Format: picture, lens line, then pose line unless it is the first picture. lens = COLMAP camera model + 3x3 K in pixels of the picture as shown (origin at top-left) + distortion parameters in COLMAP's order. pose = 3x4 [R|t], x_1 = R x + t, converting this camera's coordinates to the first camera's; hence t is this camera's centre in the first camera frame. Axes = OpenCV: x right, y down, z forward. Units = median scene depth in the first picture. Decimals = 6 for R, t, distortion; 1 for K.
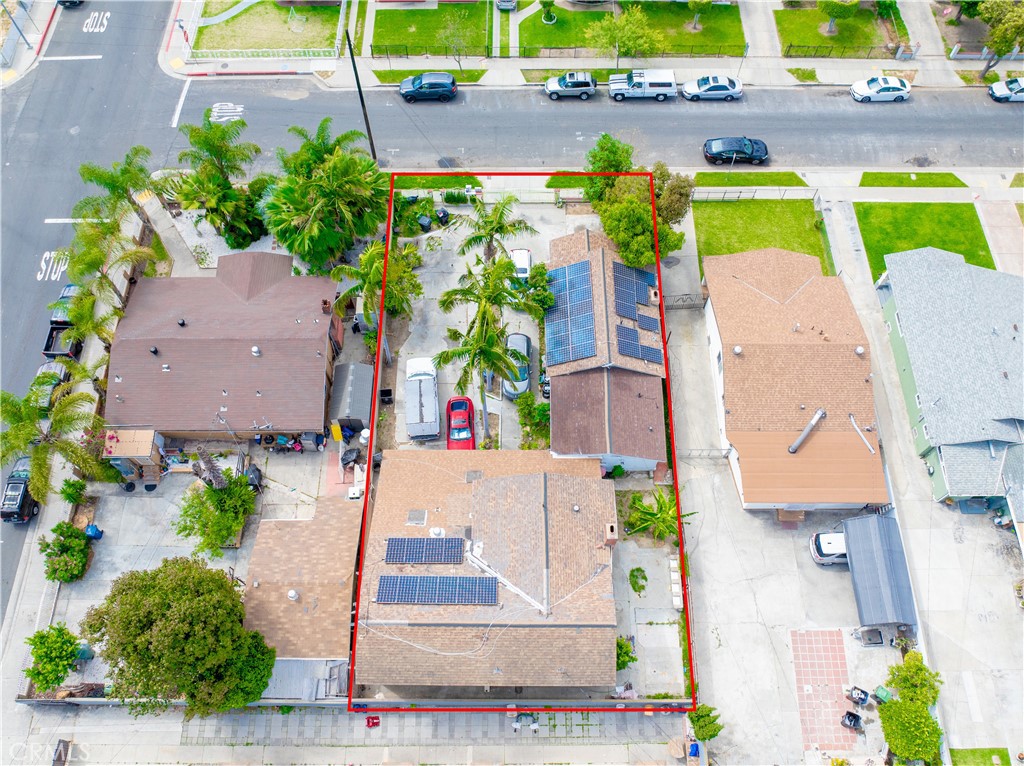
lens RADIAL K [[809.2, 0, 511.3], [0, 809.2, 370.7], [0, 0, 1]] dist [-0.034093, -0.002547]
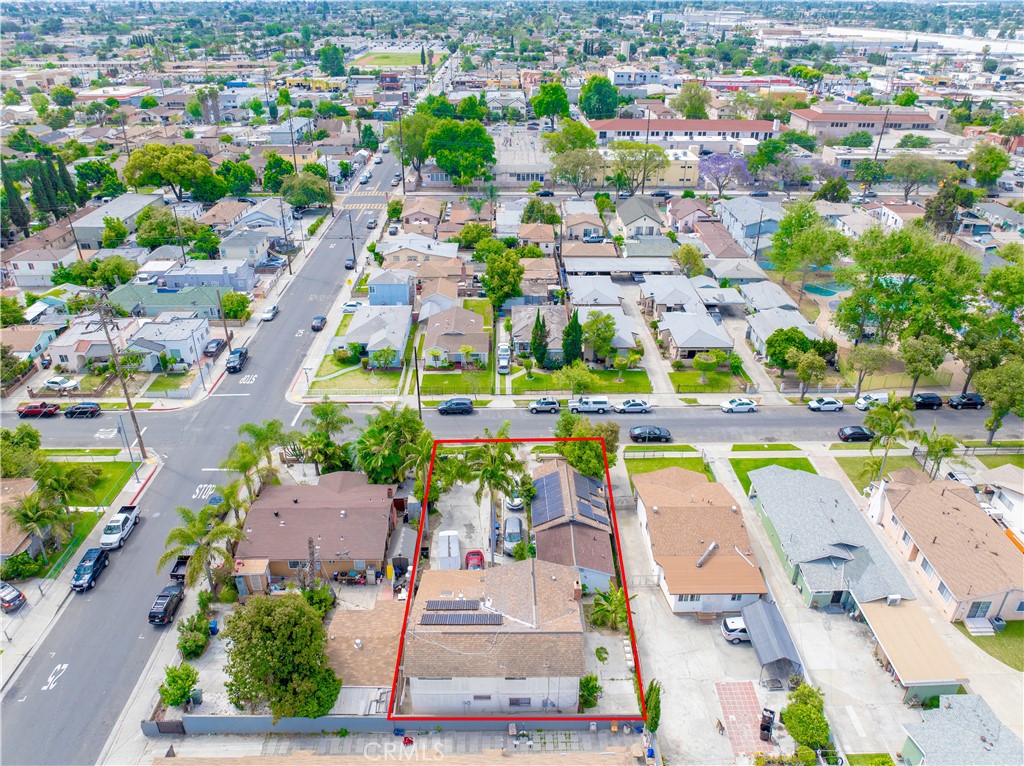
lens RADIAL K [[715.6, 0, 512.0], [0, 715.6, 383.0], [0, 0, 1]] dist [-0.031913, -0.003766]
pose [[0.999904, -0.004809, 0.012957, -0.011199], [0.011236, 0.828744, -0.559516, 0.525909], [-0.008048, 0.559608, 0.828718, -0.264941]]
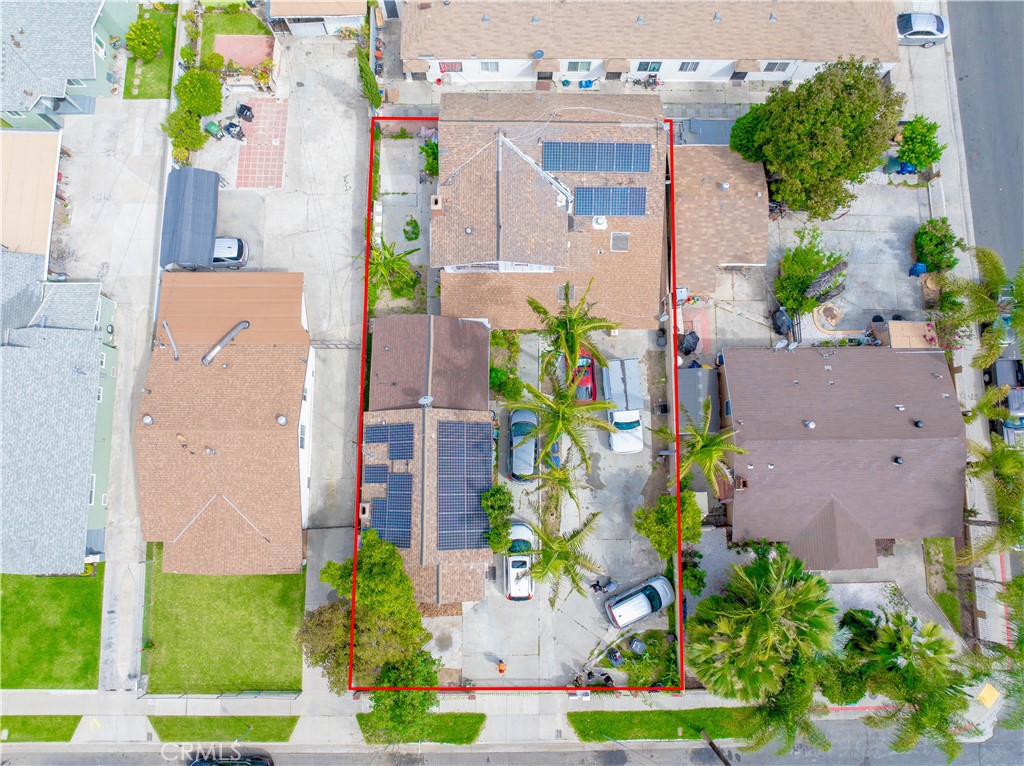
lens RADIAL K [[715.6, 0, 512.0], [0, 715.6, 383.0], [0, 0, 1]] dist [-0.031913, -0.003766]
pose [[-0.999954, 0.001897, -0.009405, 0.028711], [-0.007060, -0.809287, 0.587371, -0.452229], [-0.006497, 0.587411, 0.809263, 0.316512]]
